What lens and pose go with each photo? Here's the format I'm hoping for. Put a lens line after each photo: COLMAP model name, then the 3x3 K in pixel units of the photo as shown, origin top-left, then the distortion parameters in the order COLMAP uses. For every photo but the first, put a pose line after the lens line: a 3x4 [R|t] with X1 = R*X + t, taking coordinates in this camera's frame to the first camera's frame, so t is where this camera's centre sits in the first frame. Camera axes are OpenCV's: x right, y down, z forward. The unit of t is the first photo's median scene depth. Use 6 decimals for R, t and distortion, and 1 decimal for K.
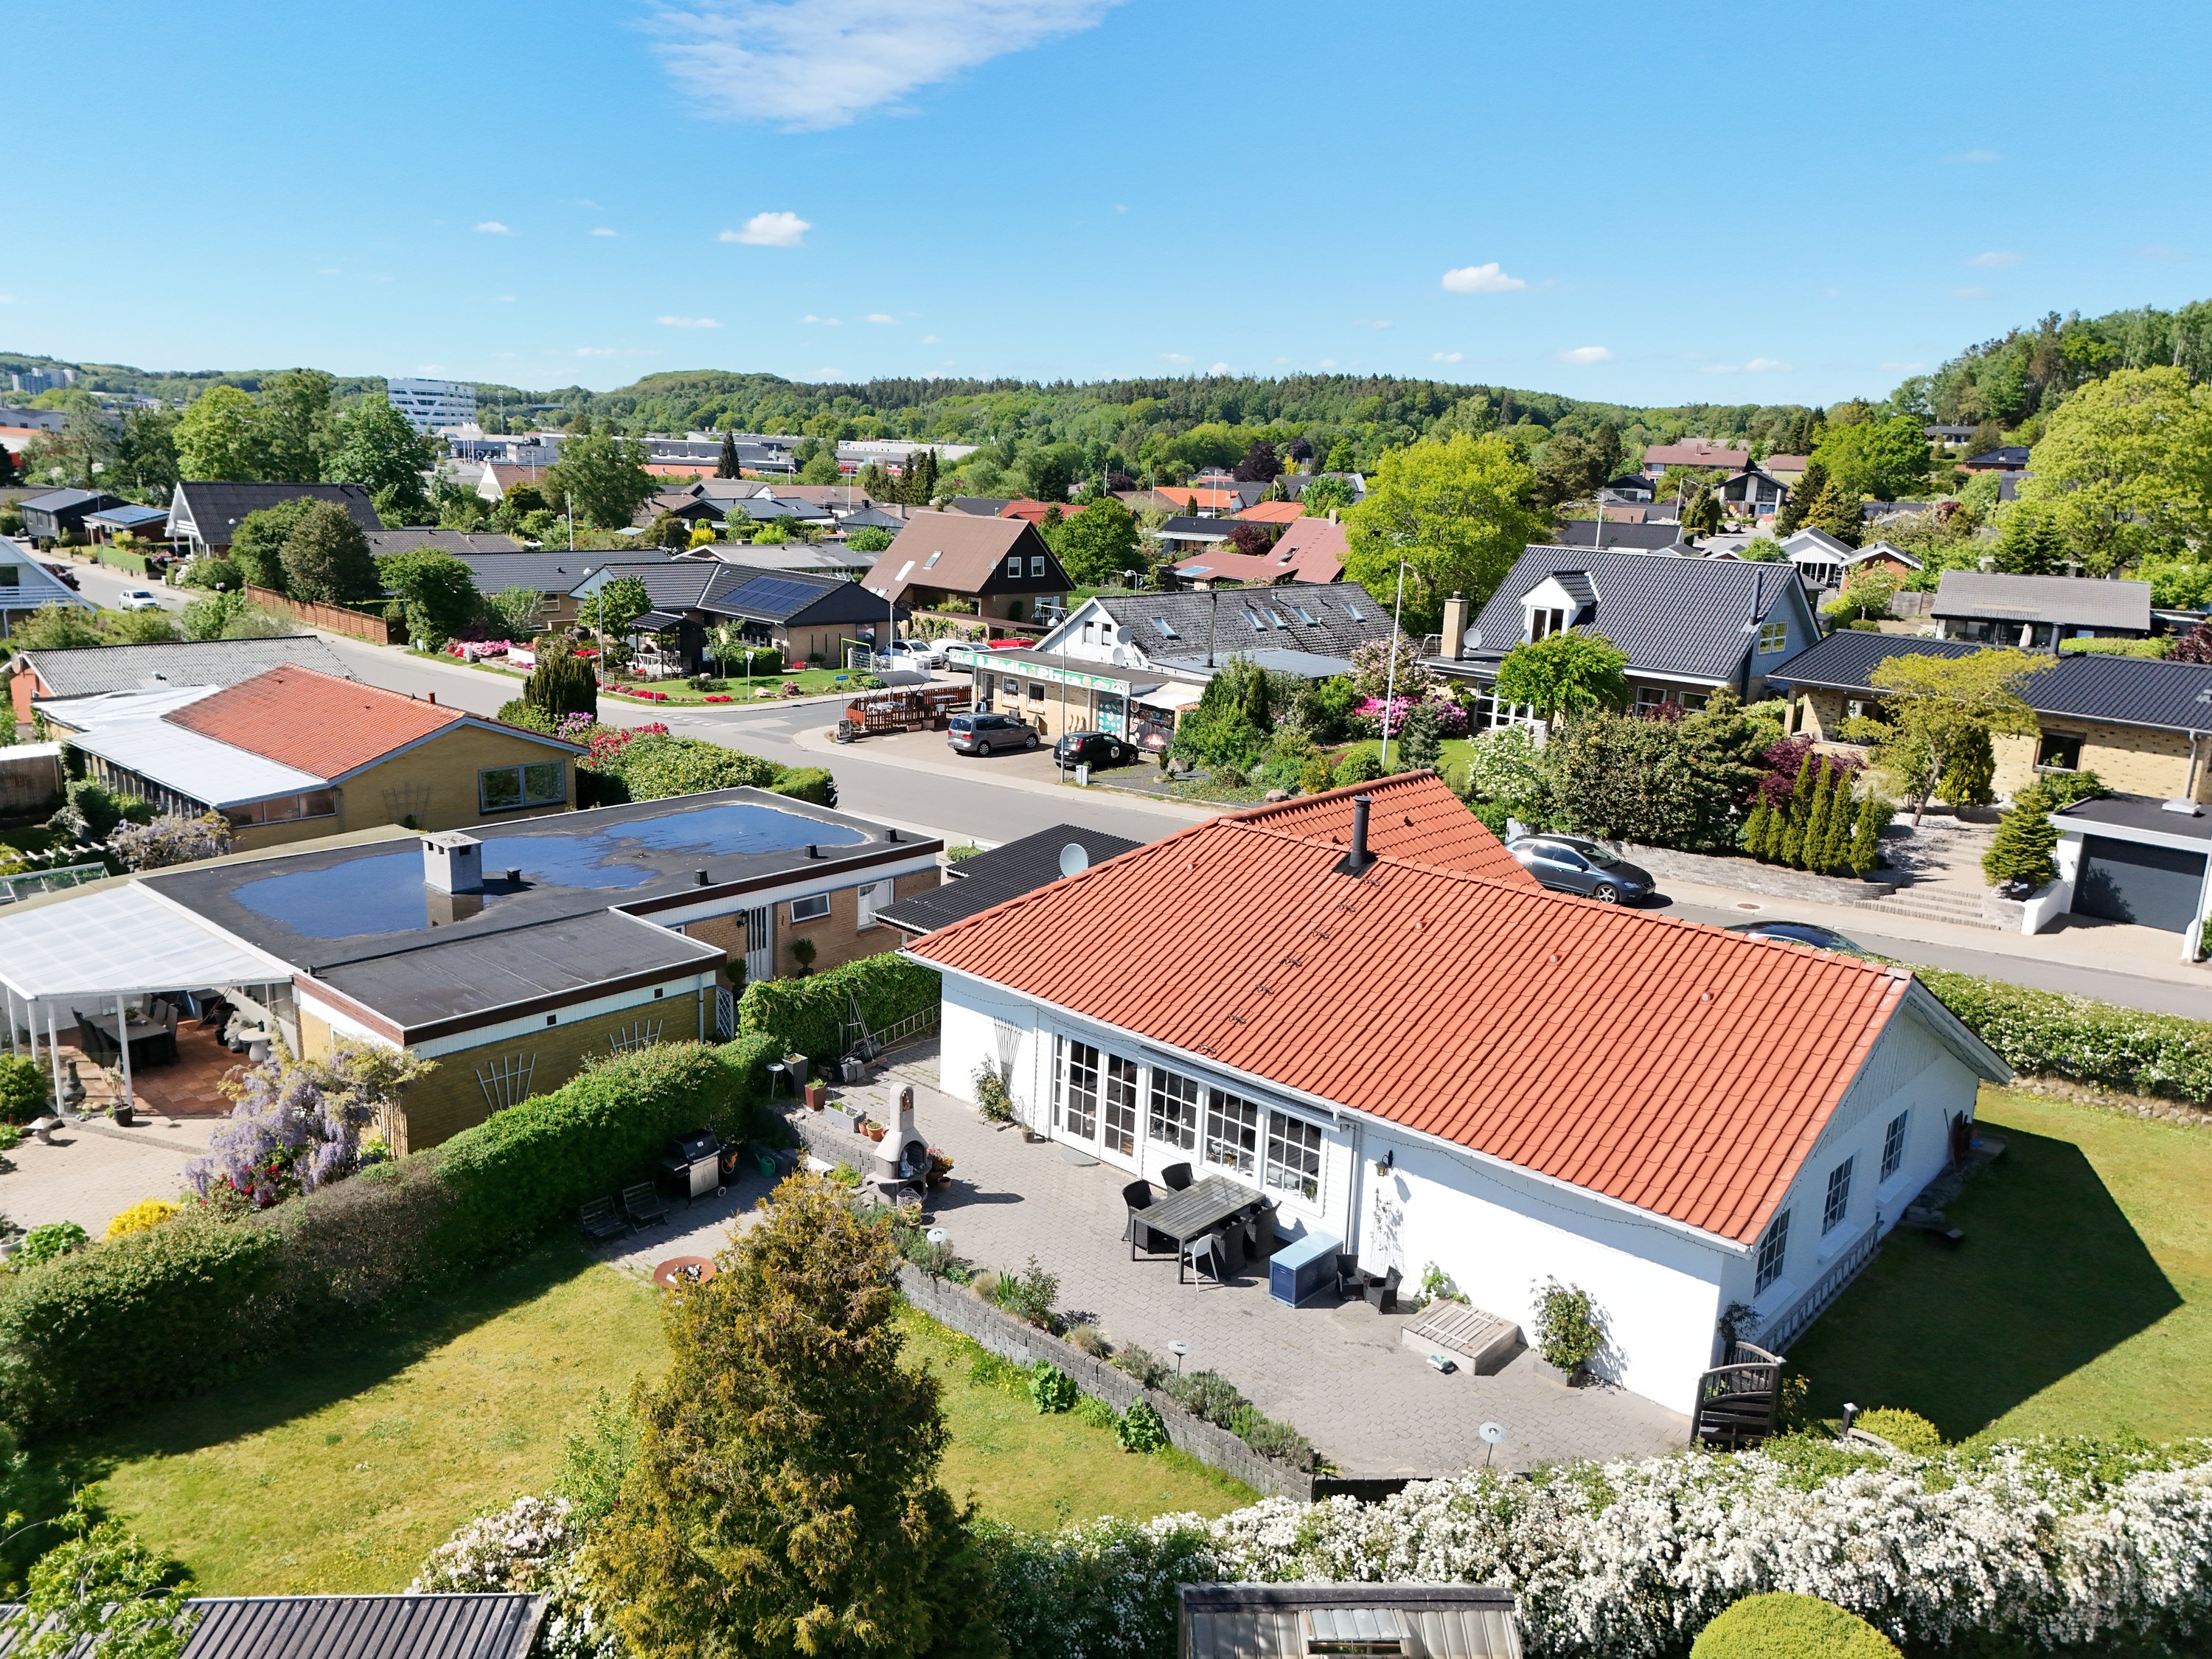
lens RADIAL K [[1626.2, 0, 1106.0], [0, 1626.2, 829.5], [0, 0, 1]] dist [0.066574, -0.065235]
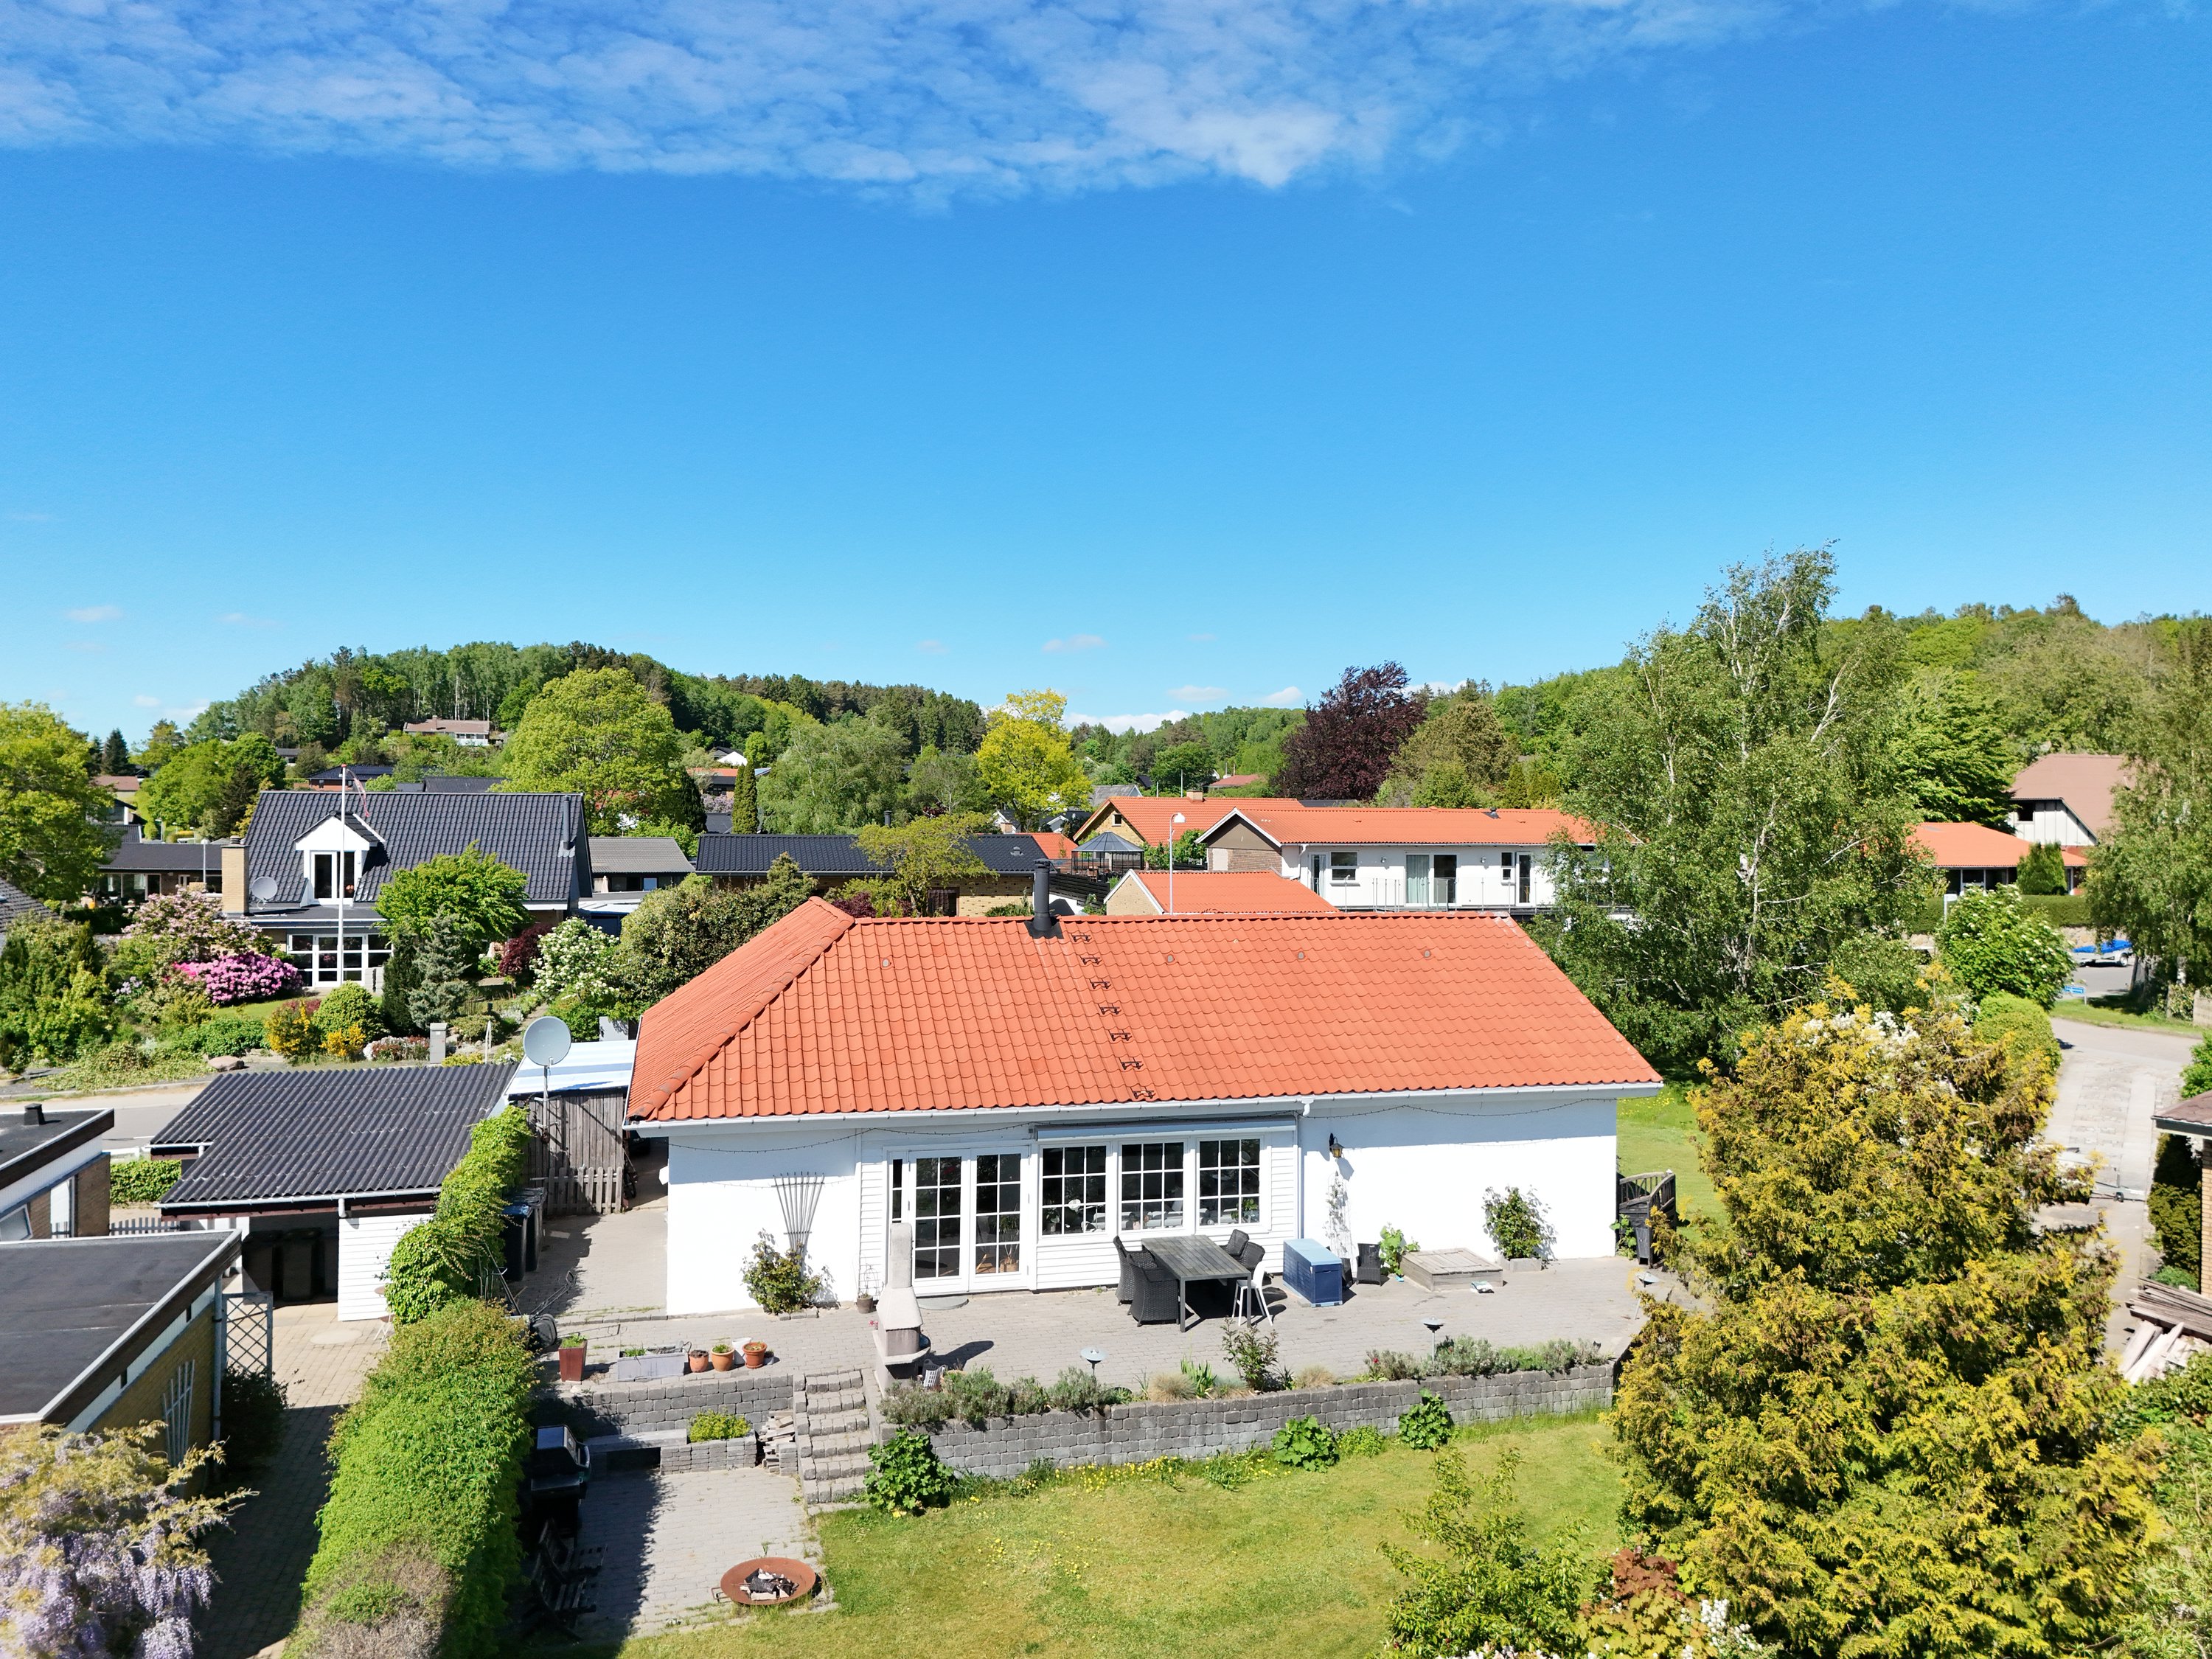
lens RADIAL K [[1626.2, 0, 1106.0], [0, 1626.2, 829.5], [0, 0, 1]] dist [0.066574, -0.065235]
pose [[0.544743, -0.038747, 0.837707, -0.407120], [0.209219, 0.973624, -0.091017, 0.037625], [-0.812085, 0.224845, 0.538482, 0.267912]]
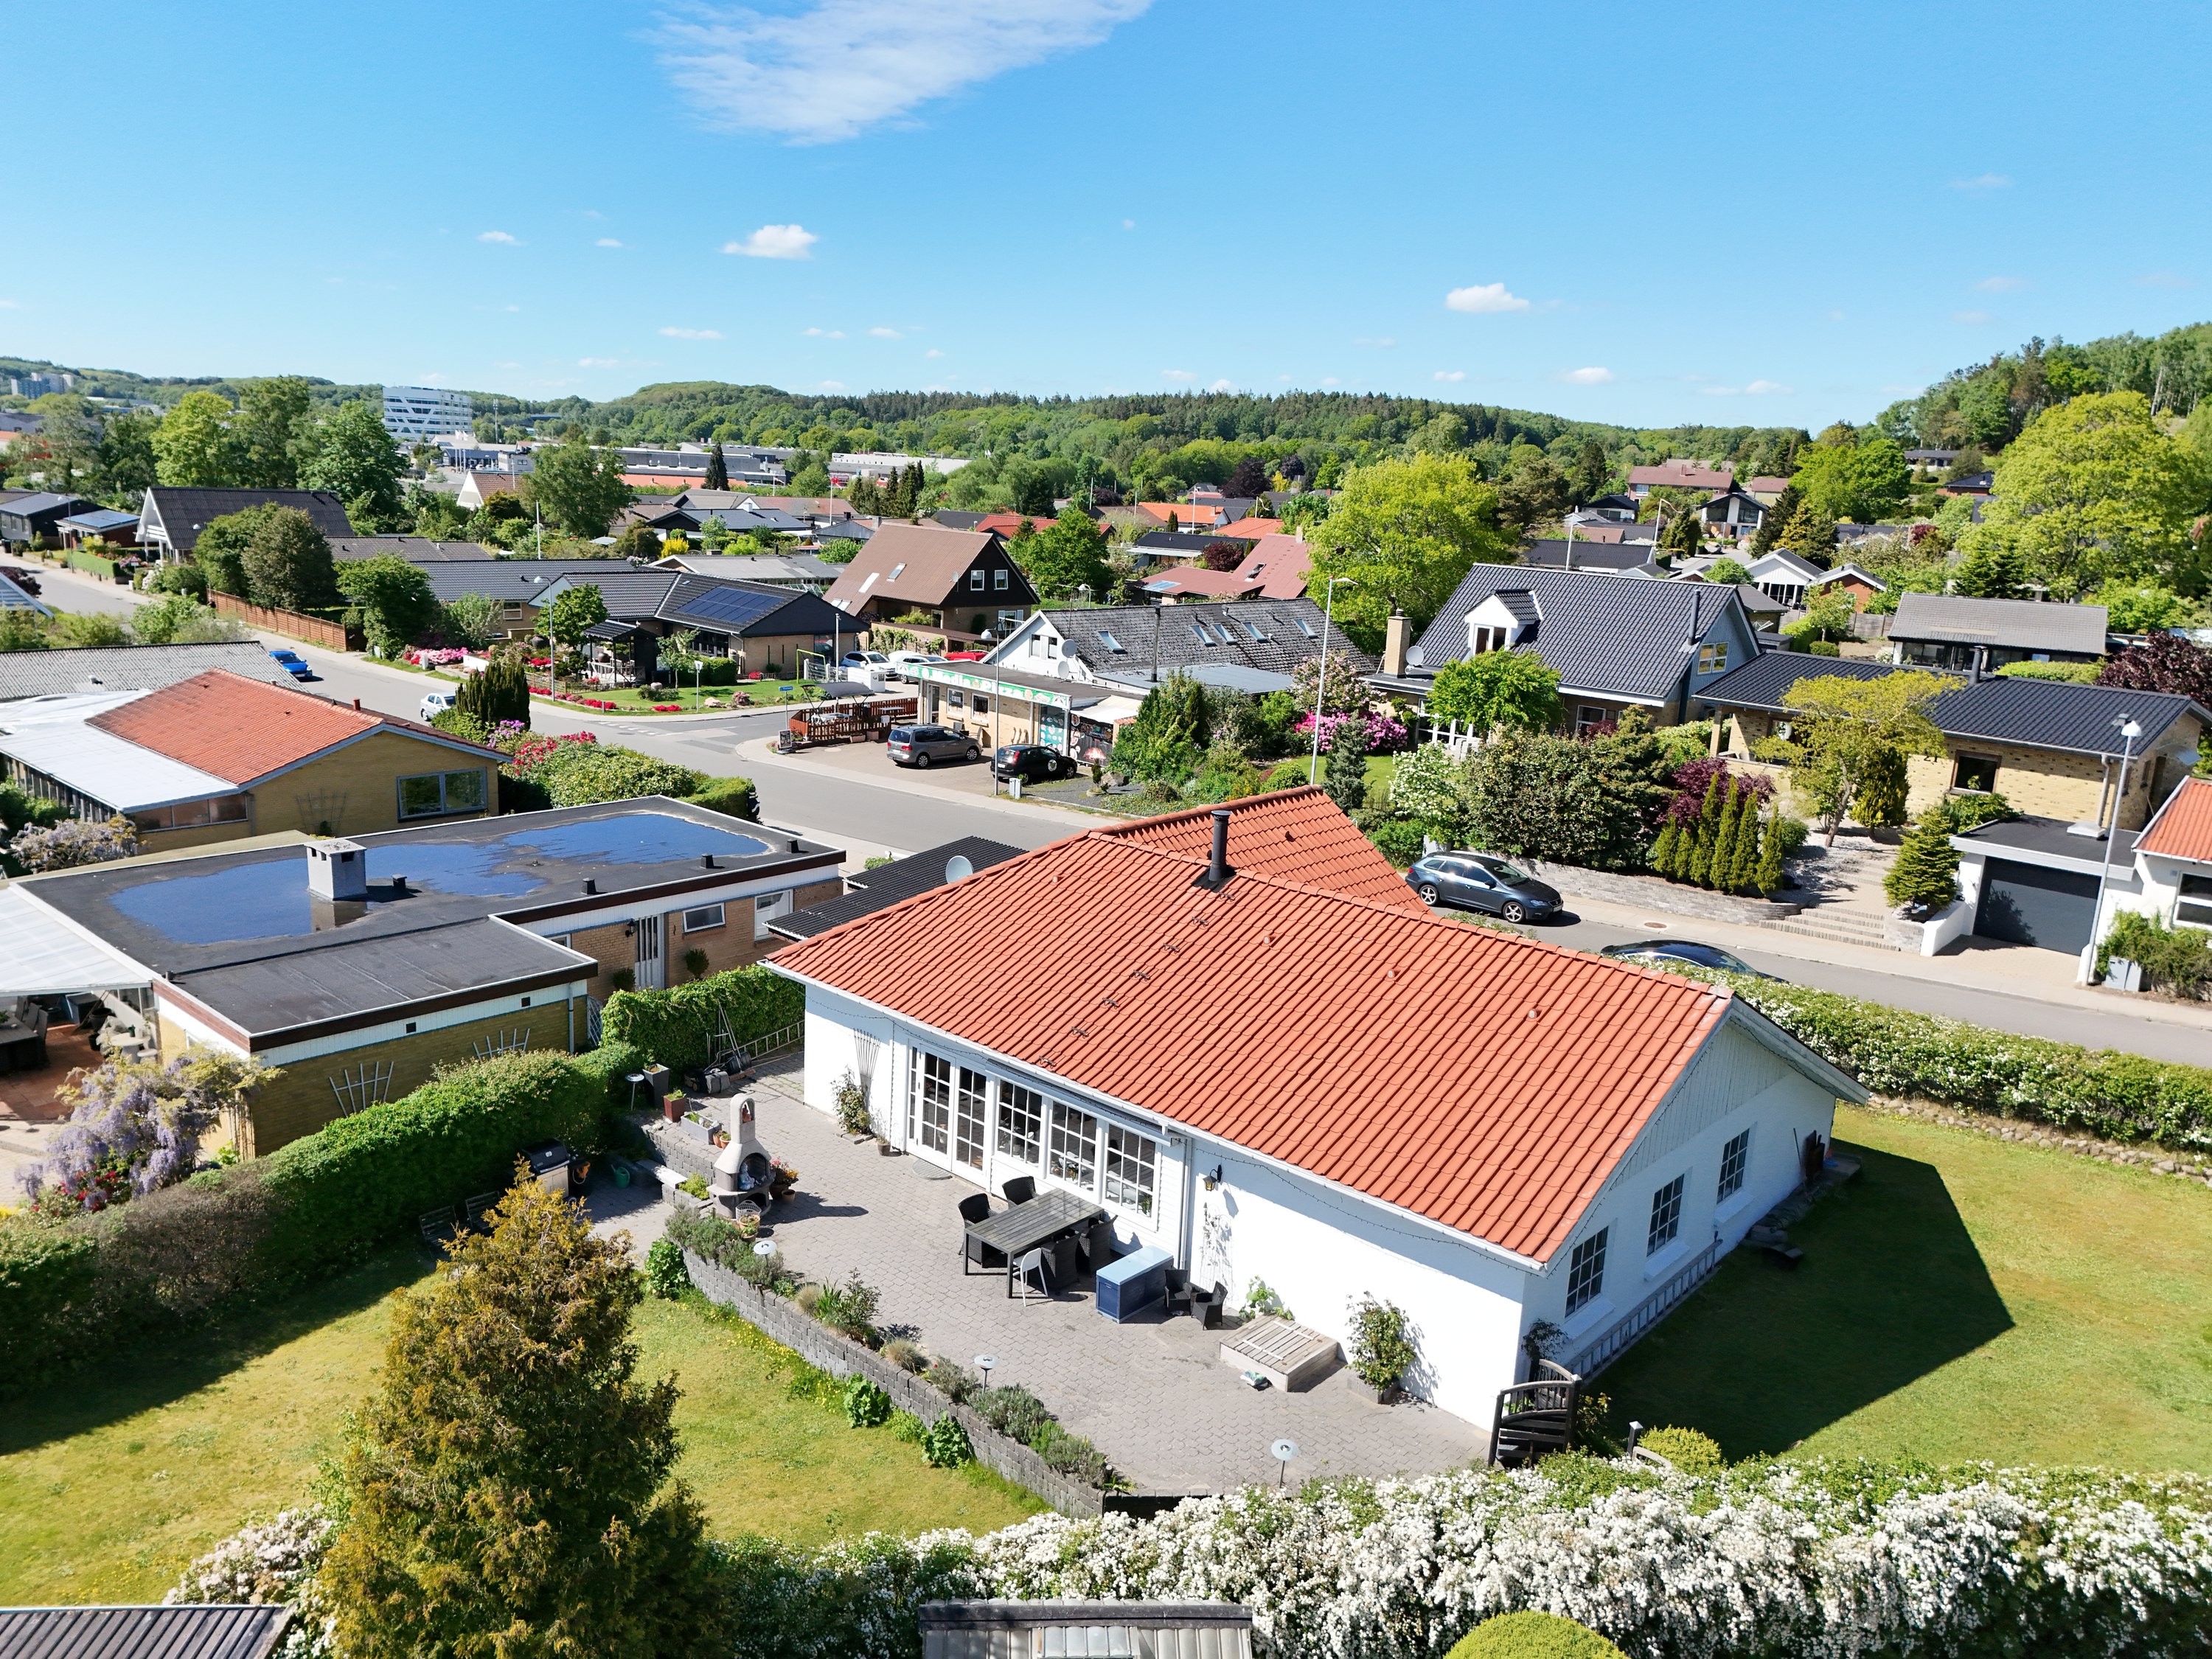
lens RADIAL K [[1626.2, 0, 1106.0], [0, 1626.2, 829.5], [0, 0, 1]] dist [0.066574, -0.065235]
pose [[0.999951, 0.009591, 0.002503, 0.052800], [-0.009568, 0.999915, -0.008813, 0.000427], [-0.002587, 0.008789, 0.999958, 0.000817]]
